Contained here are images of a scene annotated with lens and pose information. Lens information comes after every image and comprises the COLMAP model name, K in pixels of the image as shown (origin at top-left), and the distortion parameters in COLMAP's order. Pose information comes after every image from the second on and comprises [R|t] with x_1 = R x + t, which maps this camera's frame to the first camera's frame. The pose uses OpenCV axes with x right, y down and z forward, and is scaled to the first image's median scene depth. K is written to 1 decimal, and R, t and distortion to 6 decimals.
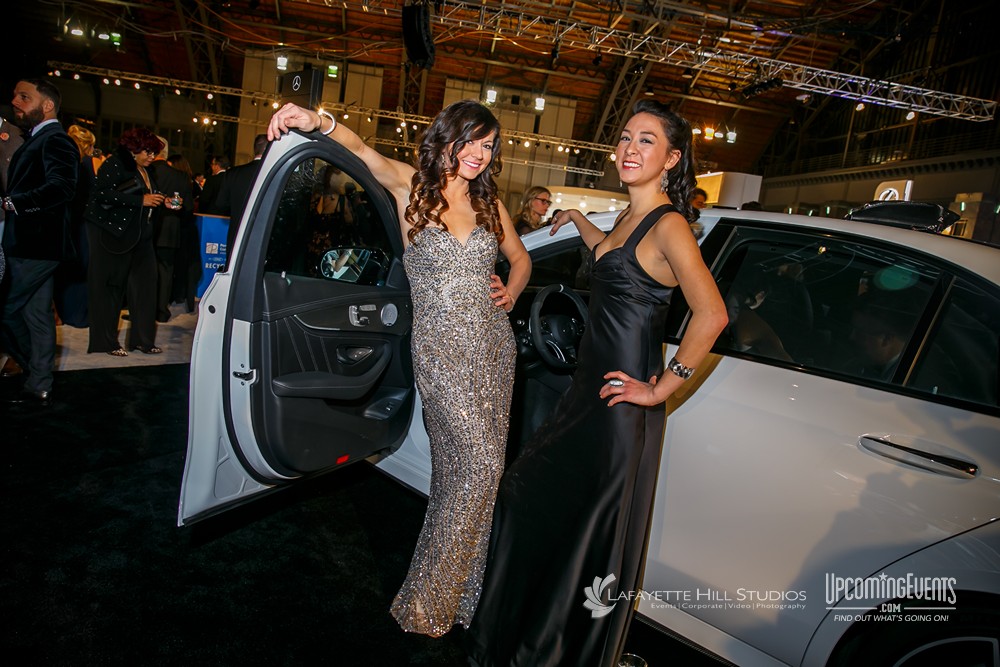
lens RADIAL K [[693.2, 0, 500.0], [0, 693.2, 333.5], [0, 0, 1]] dist [-0.111193, 0.084485]
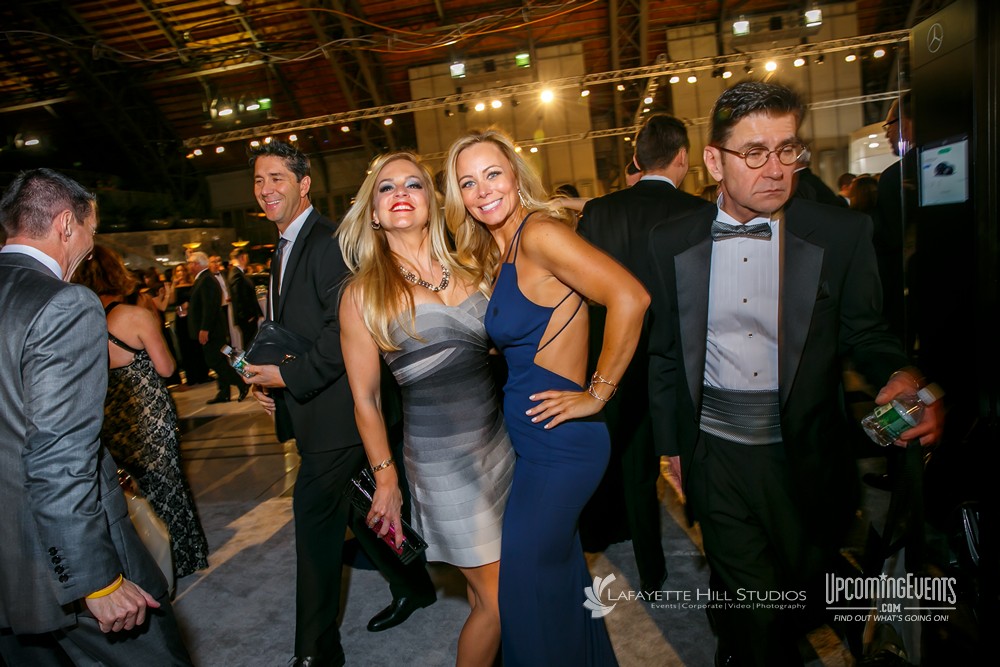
lens RADIAL K [[693.2, 0, 500.0], [0, 693.2, 333.5], [0, 0, 1]] dist [-0.111193, 0.084485]
pose [[0.937149, -0.219426, -0.271301, -0.177995], [0.214845, 0.975523, -0.046862, -0.080956], [0.274943, -0.014371, 0.961353, 0.351164]]
